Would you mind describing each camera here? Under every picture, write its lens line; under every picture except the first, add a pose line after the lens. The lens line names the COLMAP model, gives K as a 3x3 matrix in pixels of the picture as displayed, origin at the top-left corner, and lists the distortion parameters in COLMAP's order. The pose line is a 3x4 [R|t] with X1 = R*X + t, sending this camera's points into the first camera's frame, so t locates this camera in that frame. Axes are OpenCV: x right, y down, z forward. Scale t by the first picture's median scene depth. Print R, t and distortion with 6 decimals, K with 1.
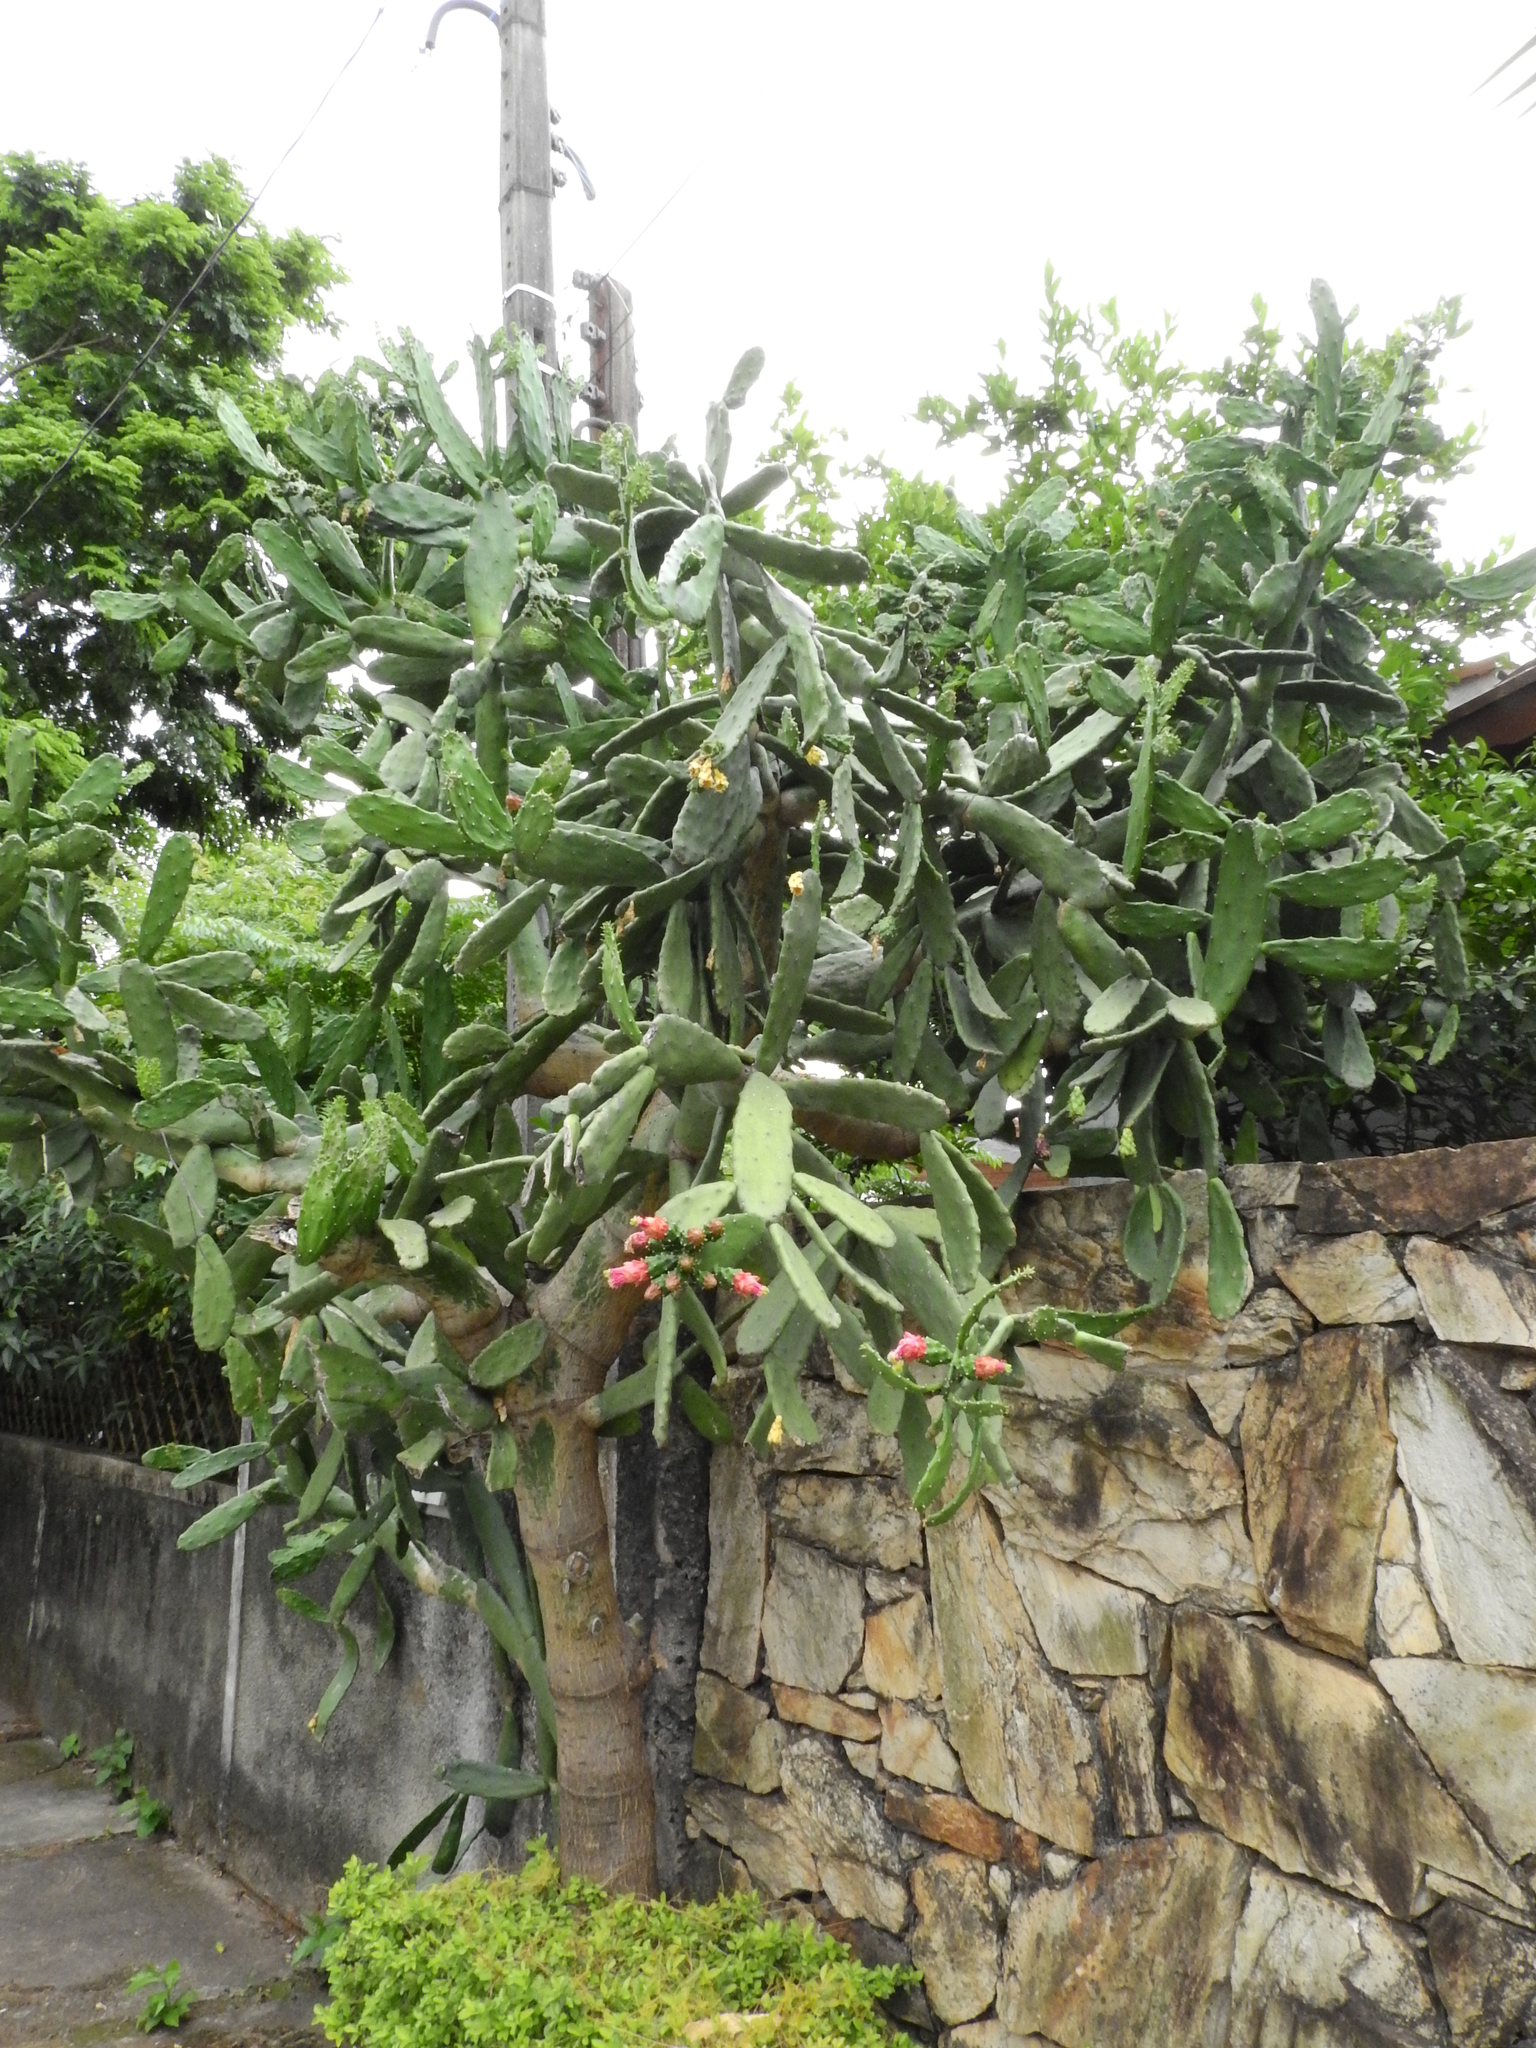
lens RADIAL K [[1582.4, 0, 767.6], [0, 1582.4, 1026.8], [0, 0, 1]] dist [-0.010124, -0.000294]
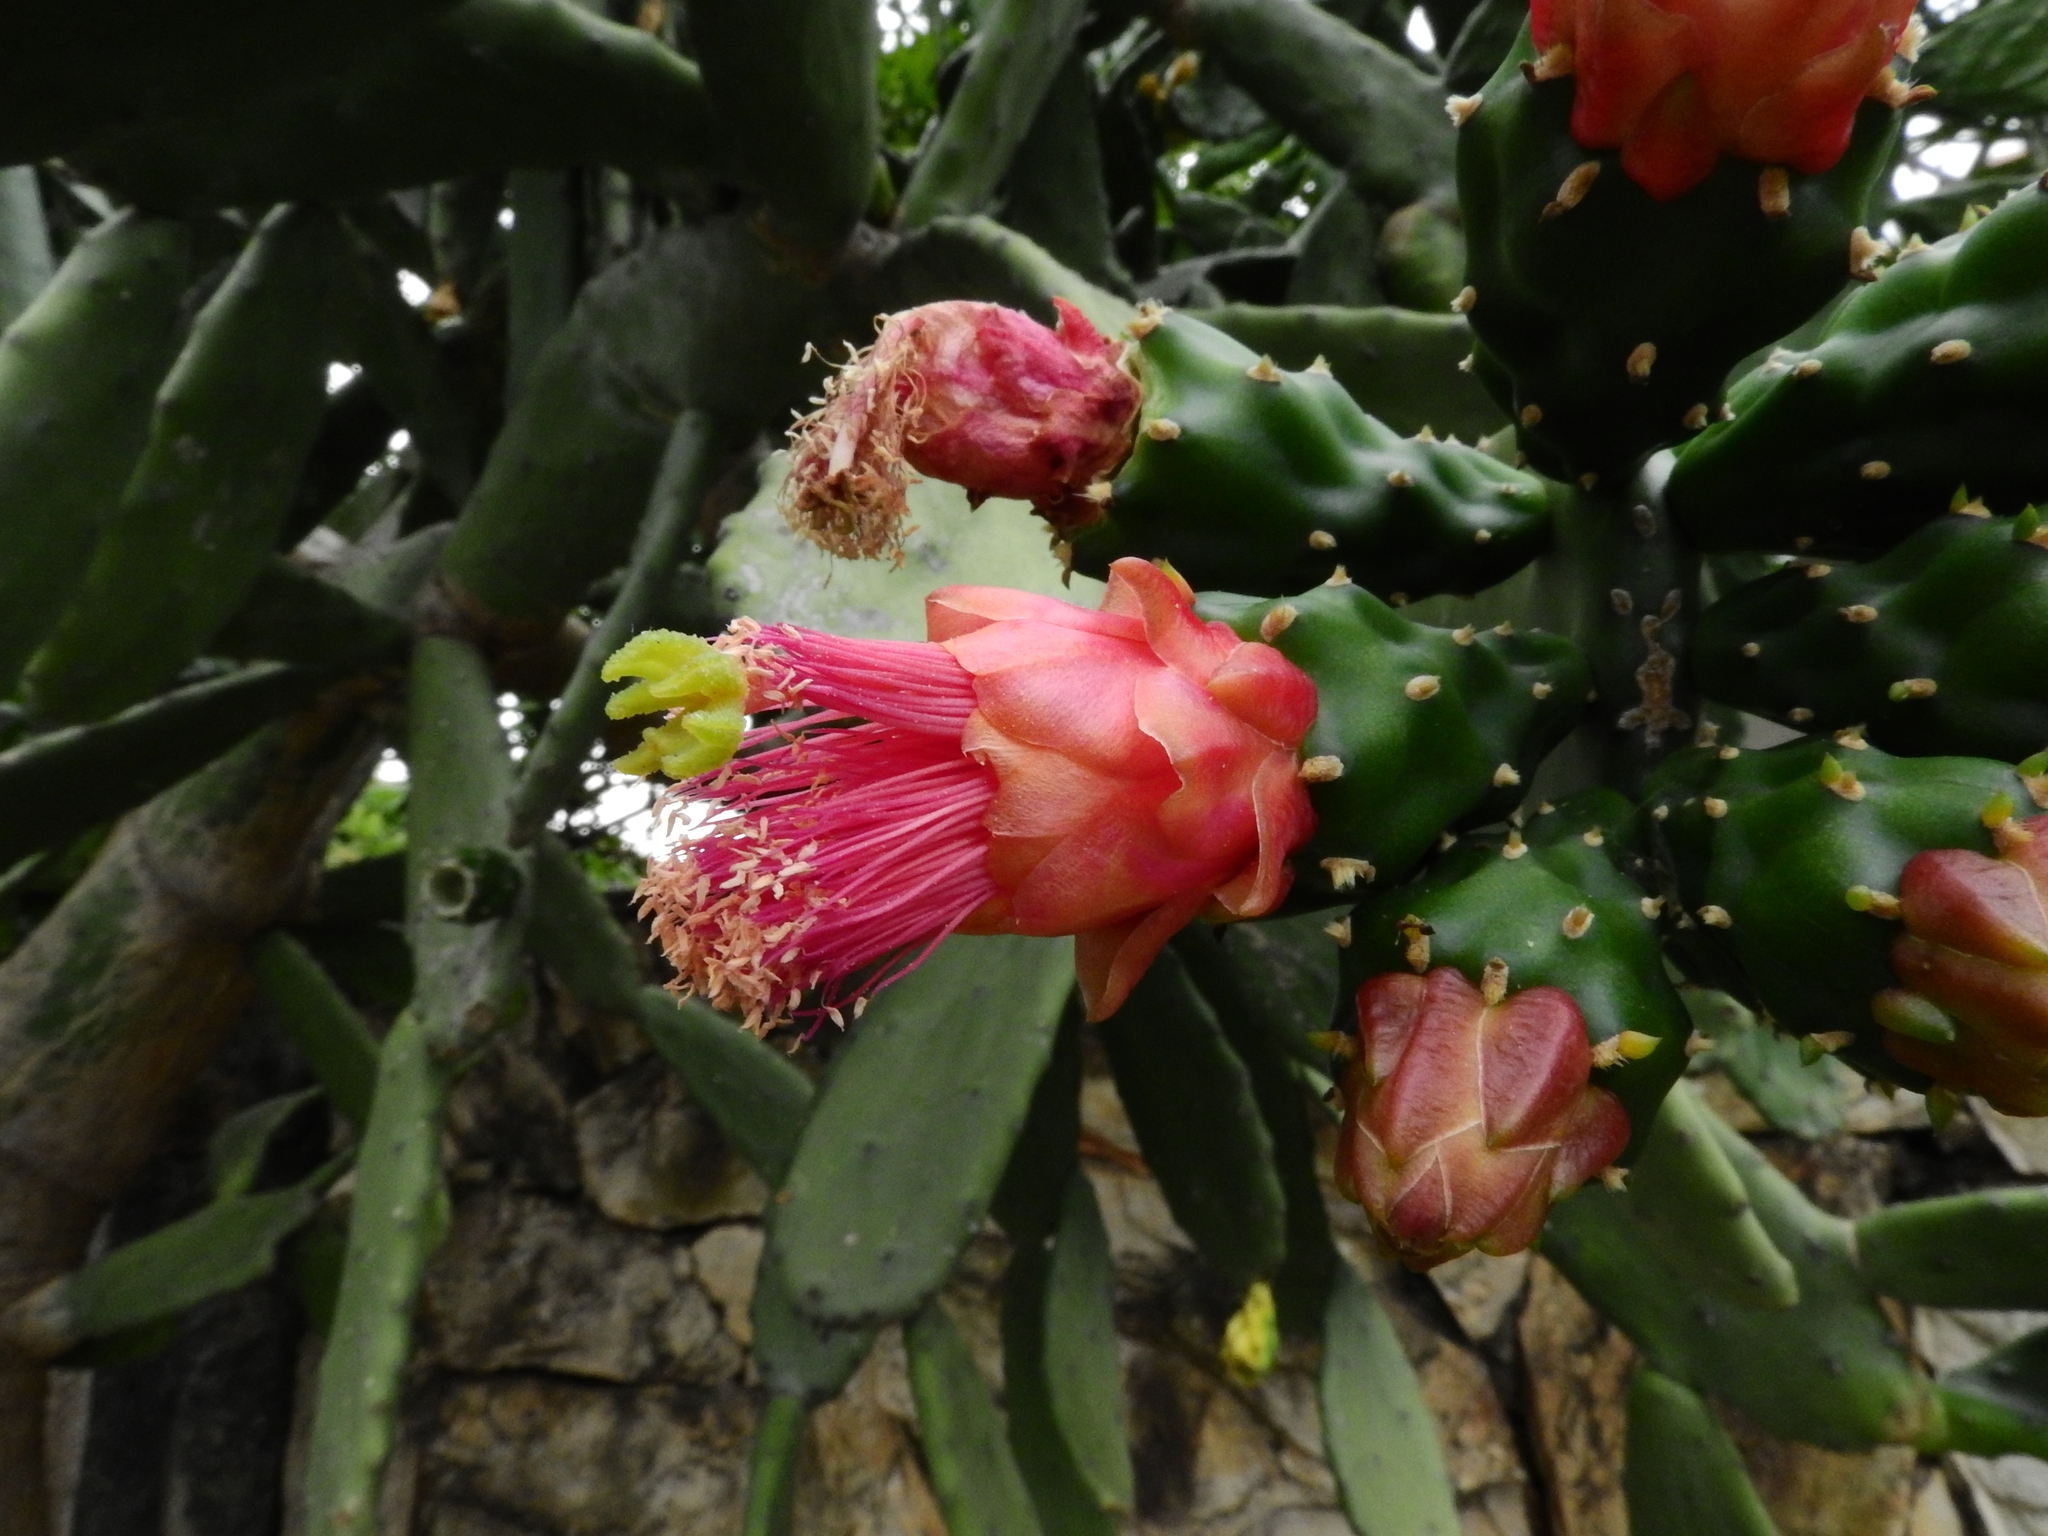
lens RADIAL K [[1455.2, 0, 1027.0], [0, 1455.2, 769.0], [0, 0, 1]] dist [0.005571, -0.000496]
pose [[0.894135, 0.106632, 0.434917, -0.067291], [-0.100325, 0.994247, -0.037511, 0.096452], [-0.436415, -0.010093, 0.899689, 0.583960]]
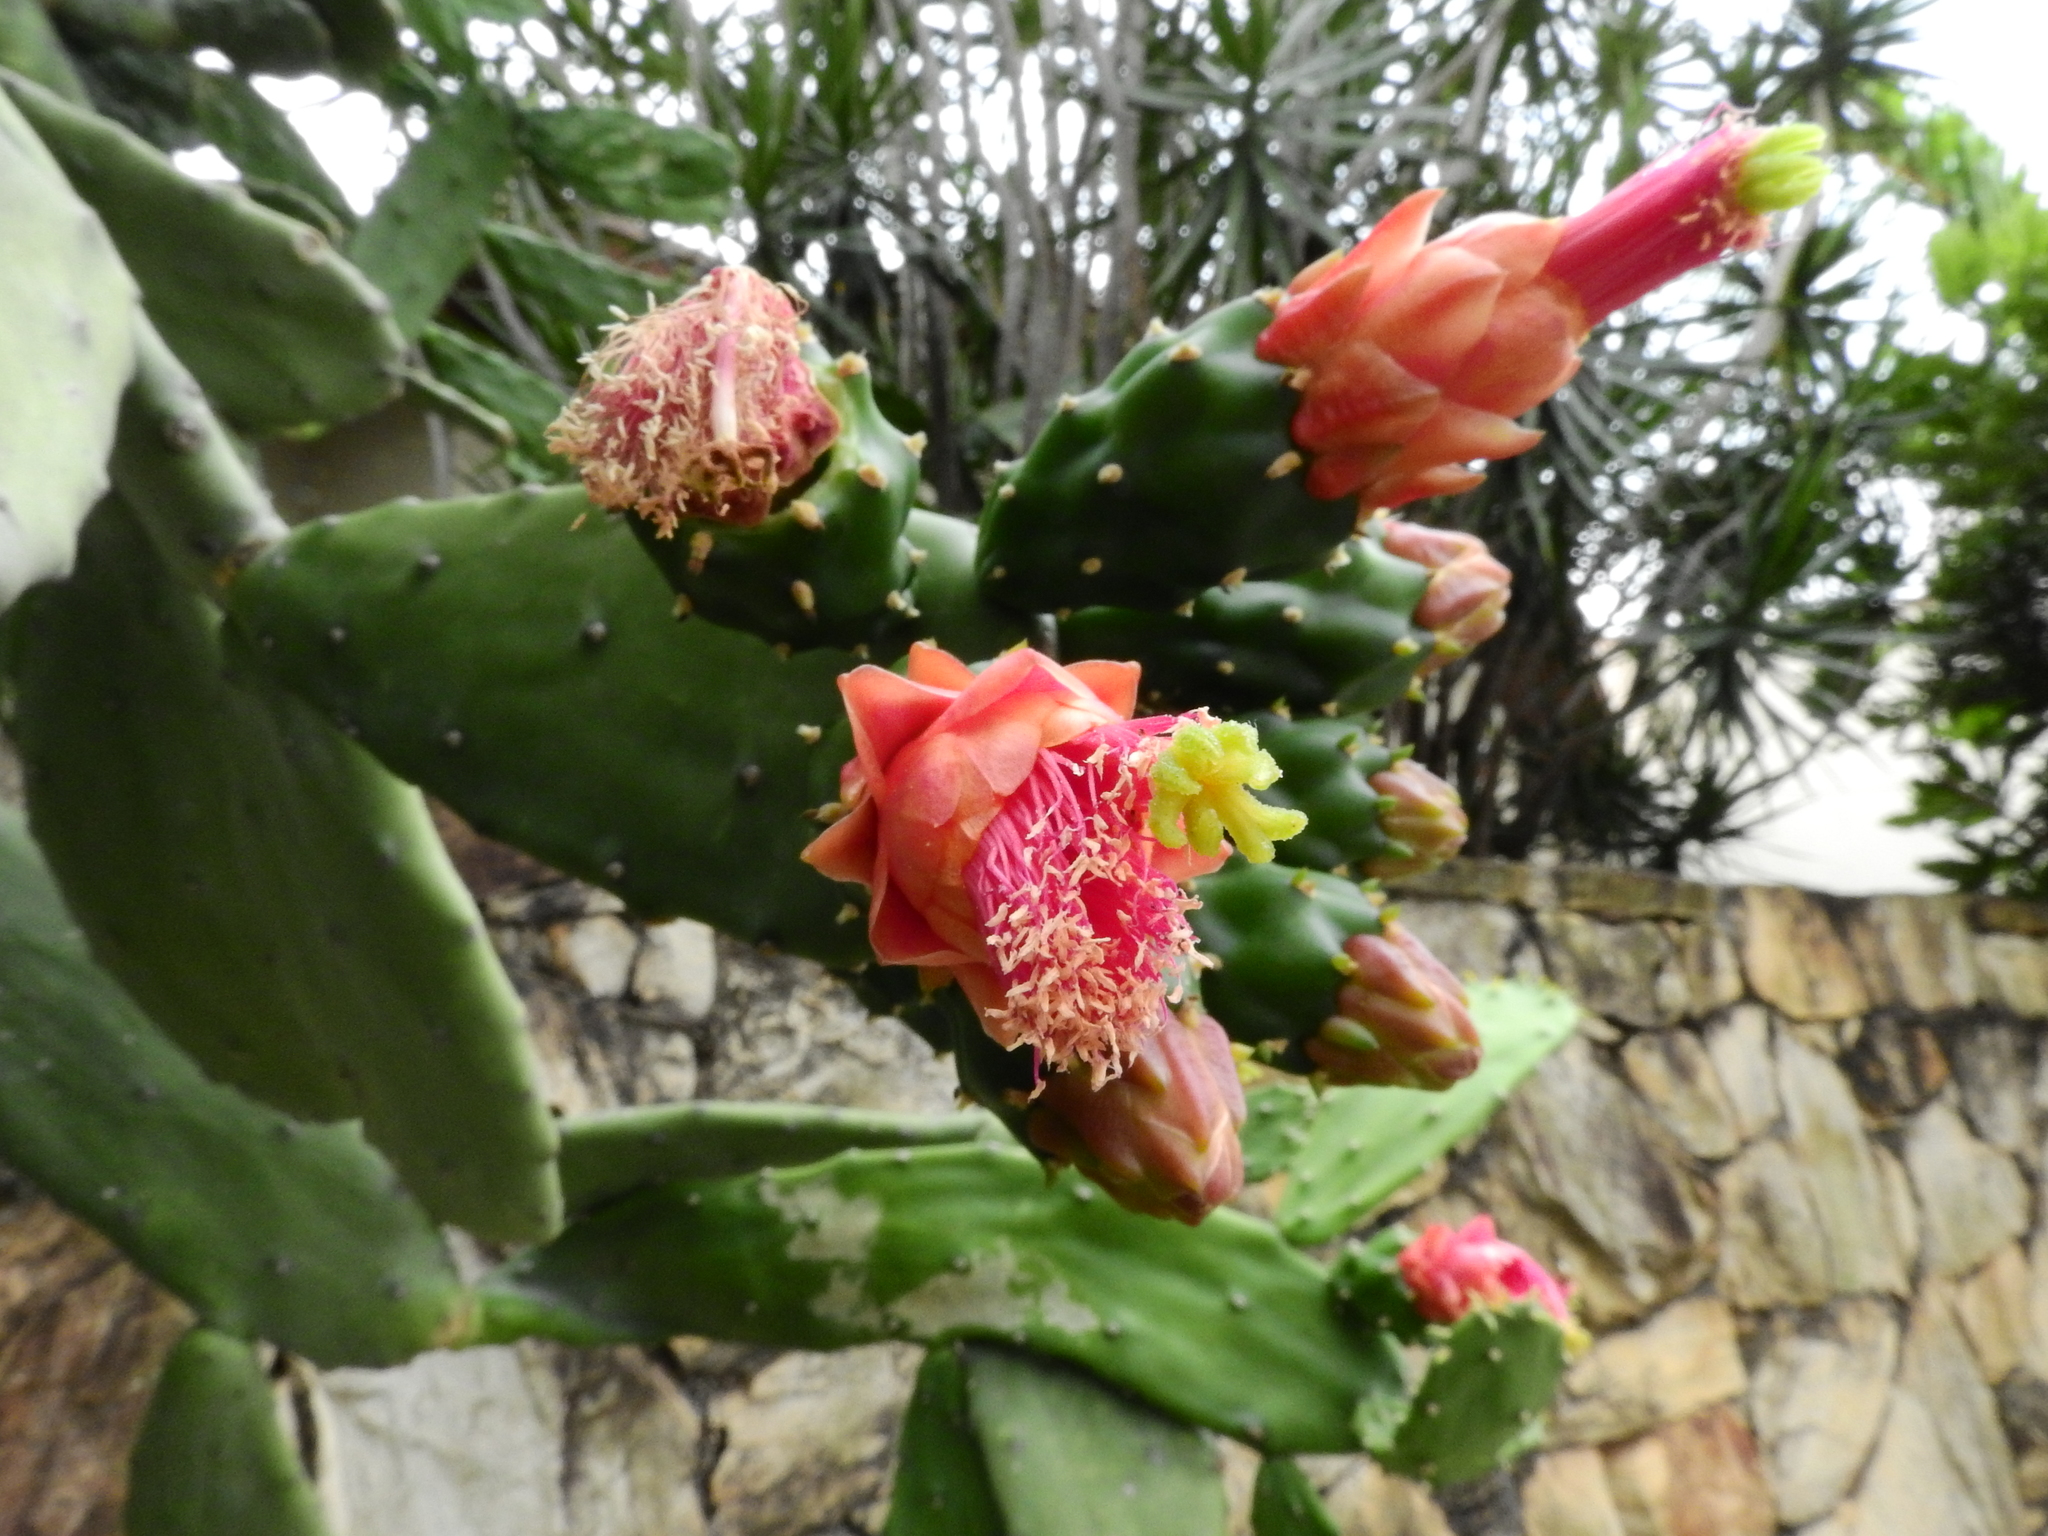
lens RADIAL K [[1455.2, 0, 1027.8], [0, 1455.2, 767.6], [0, 0, 1]] dist [0.005571, -0.000496]
pose [[0.058244, 0.172251, 0.983330, -0.088714], [-0.187808, 0.969305, -0.158670, 0.099667], [-0.980477, -0.175435, 0.088807, 0.610460]]
